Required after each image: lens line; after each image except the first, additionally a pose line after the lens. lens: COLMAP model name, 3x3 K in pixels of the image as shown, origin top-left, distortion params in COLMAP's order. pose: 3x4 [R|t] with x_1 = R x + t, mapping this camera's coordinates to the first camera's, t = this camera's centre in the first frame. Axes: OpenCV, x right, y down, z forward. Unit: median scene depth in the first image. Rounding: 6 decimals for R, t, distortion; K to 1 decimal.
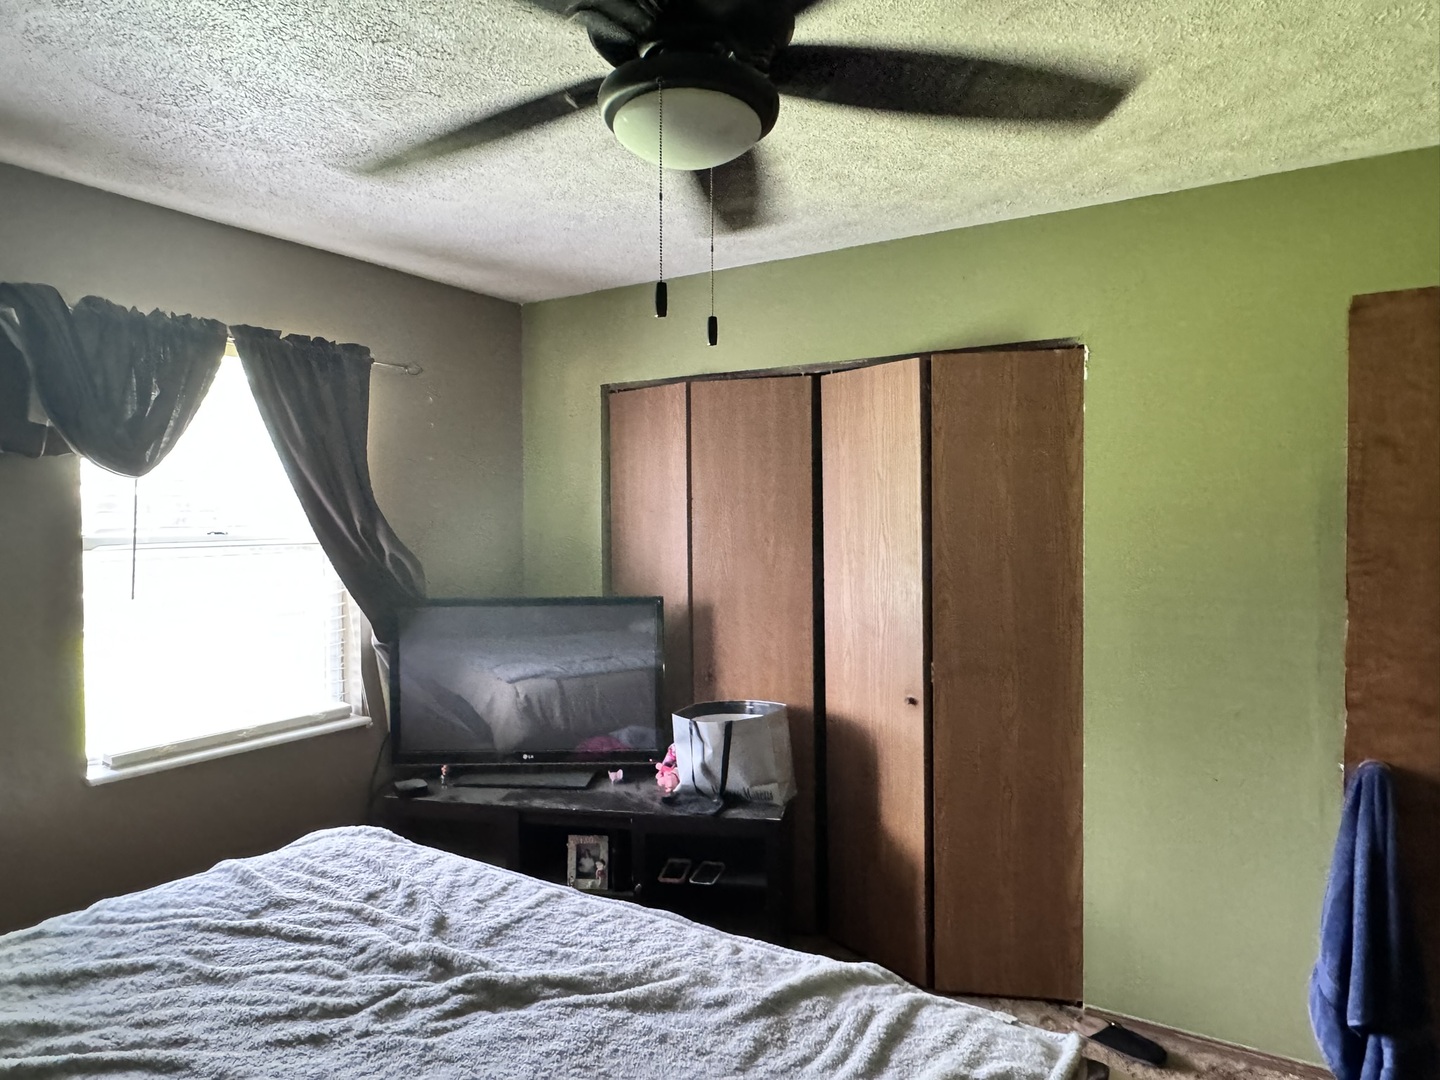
lens RADIAL K [[925.1, 0, 709.1], [0, 925.1, 538.4], [0, 0, 1]] dist [-0.002286, 0.001178]
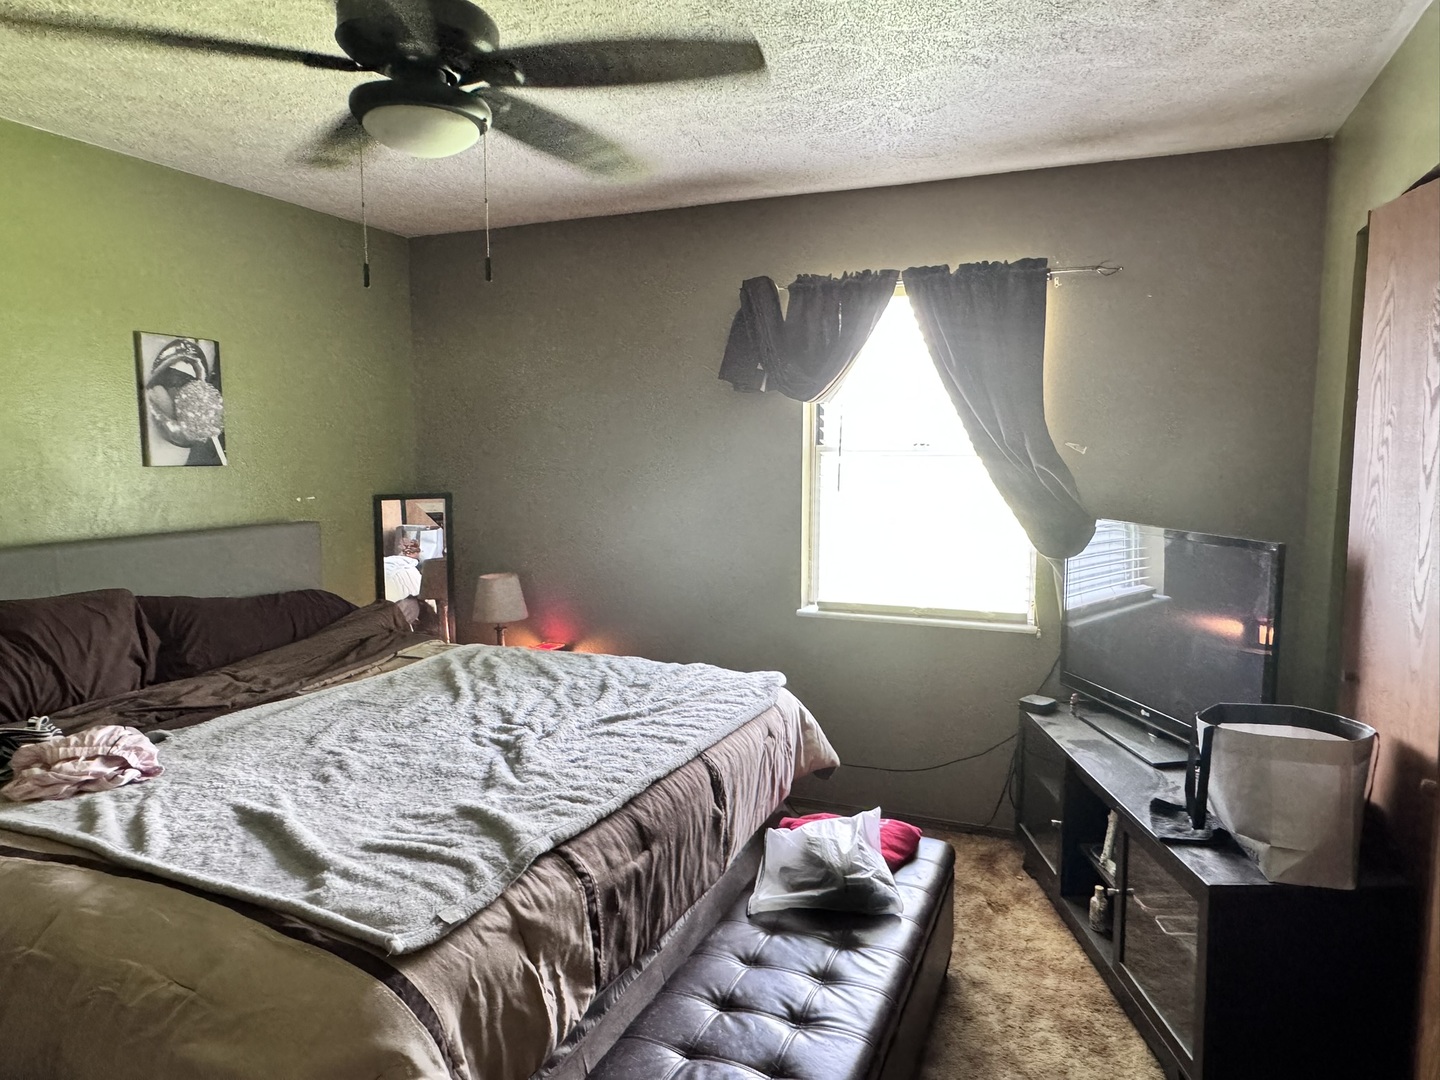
lens RADIAL K [[925.1, 0, 709.7], [0, 925.1, 540.2], [0, 0, 1]] dist [-0.002286, 0.001178]
pose [[0.159270, 0.105322, -0.981601, 0.712022], [-0.021112, 0.994429, 0.103273, -0.000811], [0.987009, 0.004275, 0.160606, 0.602783]]
